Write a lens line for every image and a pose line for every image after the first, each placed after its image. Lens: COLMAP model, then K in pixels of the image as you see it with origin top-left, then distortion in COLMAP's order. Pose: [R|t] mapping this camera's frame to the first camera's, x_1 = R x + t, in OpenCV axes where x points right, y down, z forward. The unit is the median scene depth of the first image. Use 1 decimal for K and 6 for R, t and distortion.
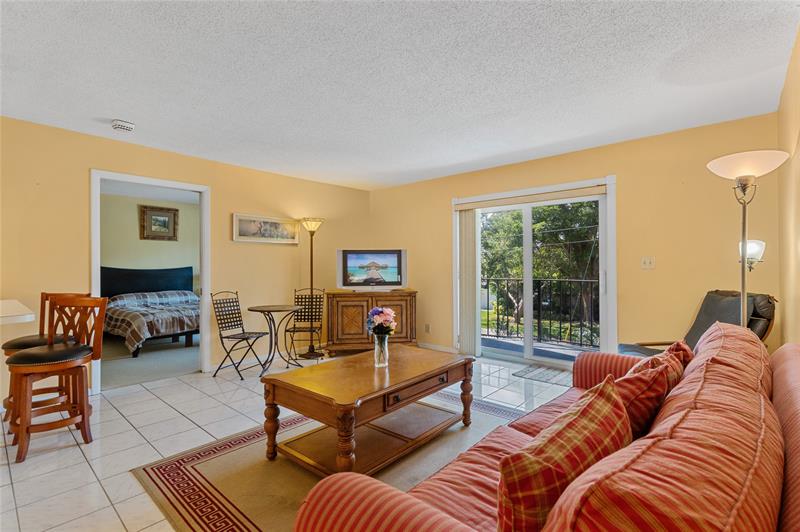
lens RADIAL K [[380.0, 0, 404.5], [0, 380.0, 264.5], [0, 0, 1]] dist [0.001304, -0.000305]
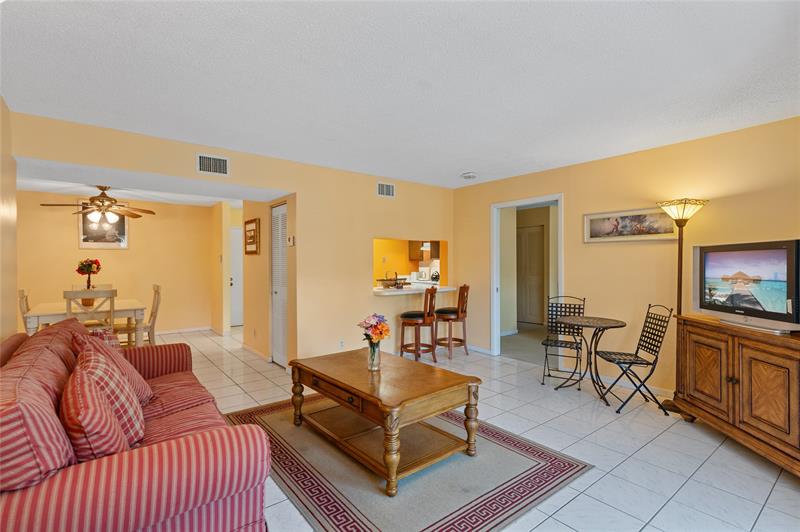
lens RADIAL K [[380.0, 0, 404.5], [0, 380.0, 264.5], [0, 0, 1]] dist [0.001304, -0.000305]
pose [[-0.183139, 0.016695, -0.982945, 0.507391], [0.010085, 0.999835, 0.015103, -0.025333], [0.983035, -0.007147, -0.183278, 0.654792]]
